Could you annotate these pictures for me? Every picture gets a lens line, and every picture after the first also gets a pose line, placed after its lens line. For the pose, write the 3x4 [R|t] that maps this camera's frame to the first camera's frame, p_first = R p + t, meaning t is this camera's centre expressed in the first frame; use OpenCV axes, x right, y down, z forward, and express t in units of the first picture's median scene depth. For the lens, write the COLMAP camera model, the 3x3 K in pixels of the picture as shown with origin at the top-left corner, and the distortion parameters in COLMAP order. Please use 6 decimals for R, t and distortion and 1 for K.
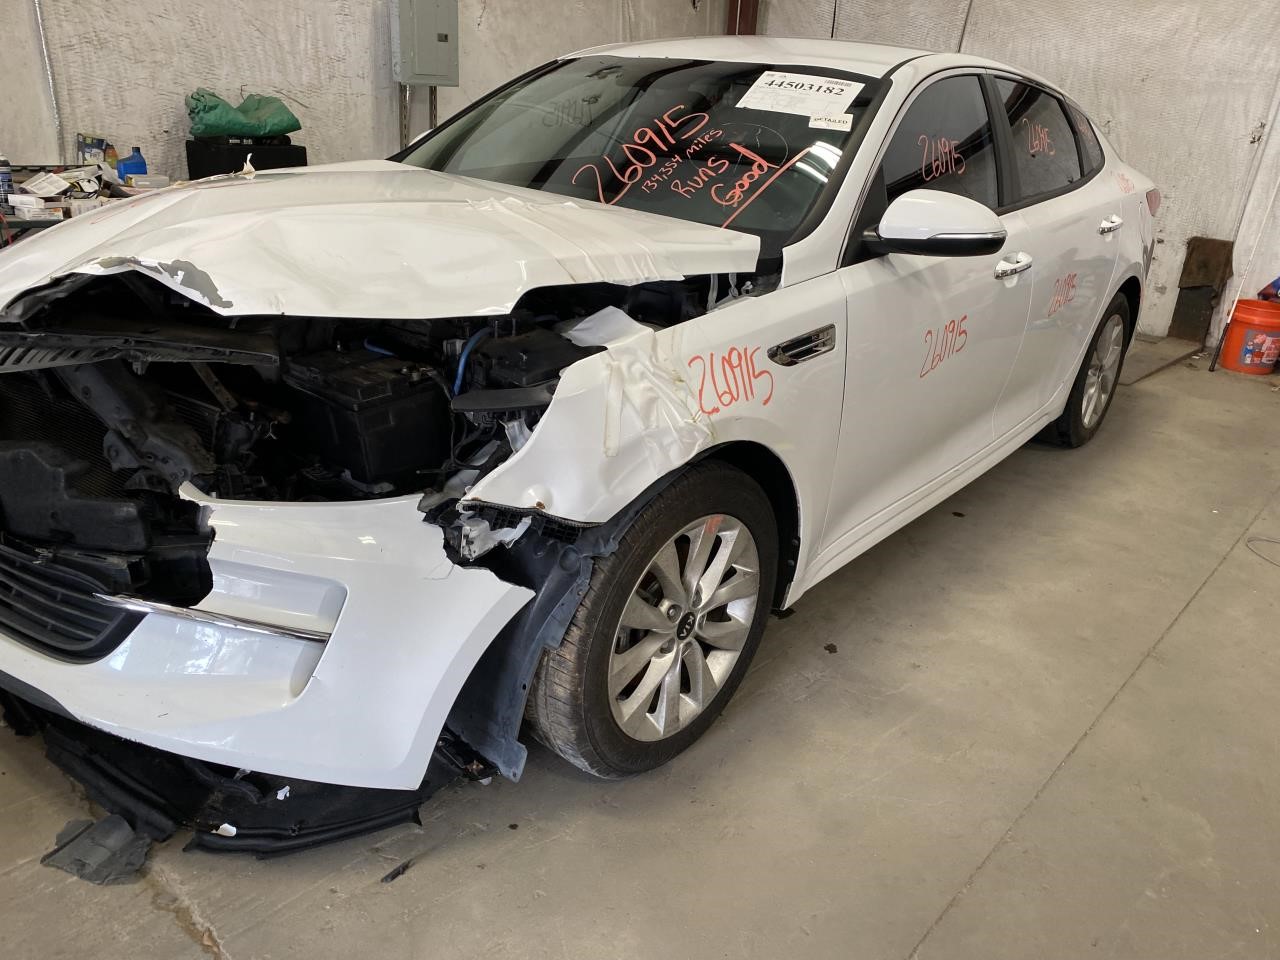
lens RADIAL K [[991.5, 0, 637.6], [0, 991.5, 472.7], [0, 0, 1]] dist [0.019947, -0.011023]
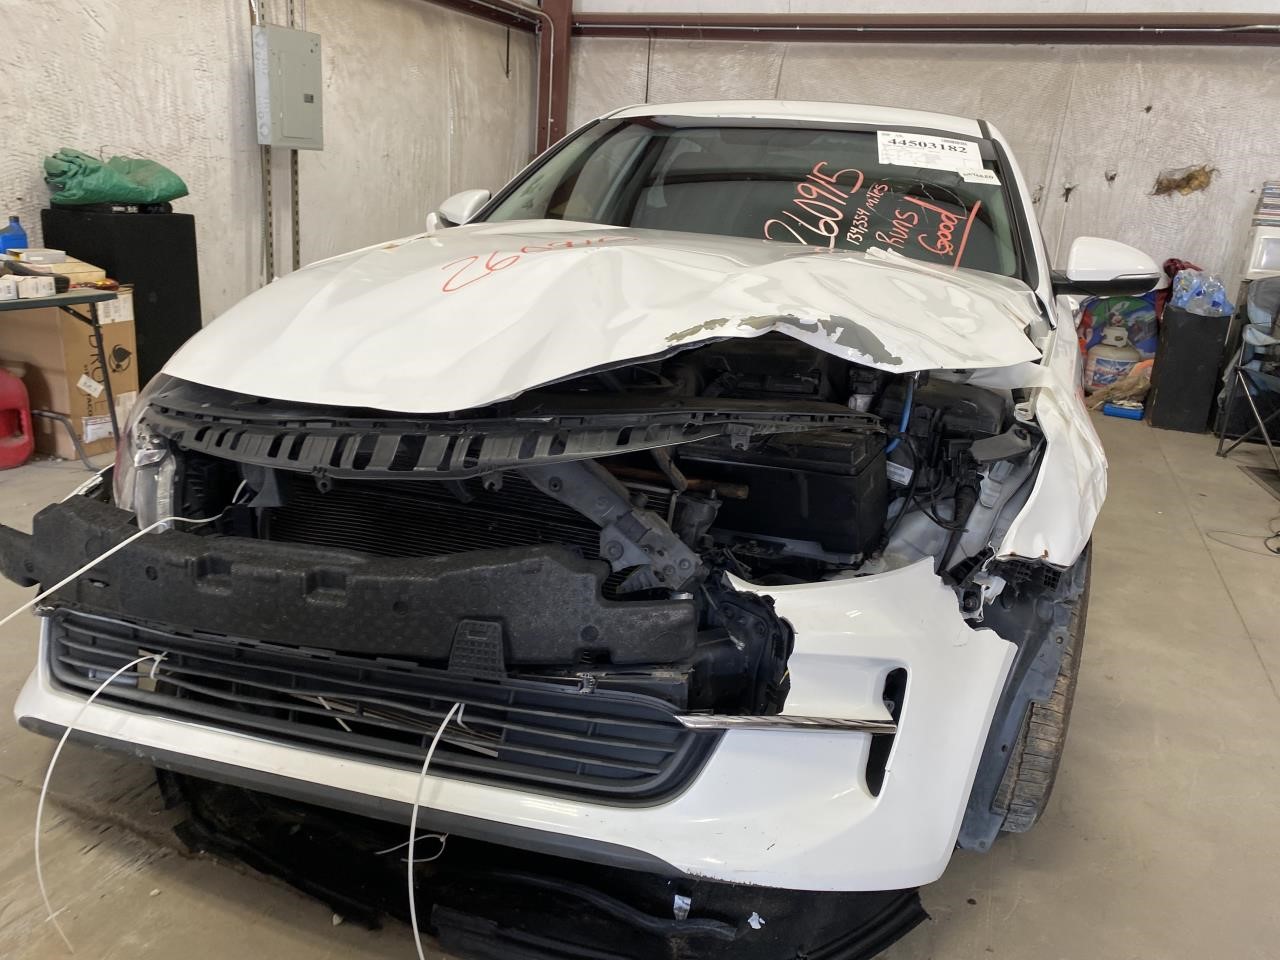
lens RADIAL K [[991.5, 0, 634.8], [0, 991.5, 479.6], [0, 0, 1]] dist [0.019947, -0.011023]
pose [[0.948189, -0.093473, 0.303646, -0.259362], [0.111239, 0.992918, -0.041708, -0.014590], [-0.297597, 0.073324, 0.951872, 0.063411]]
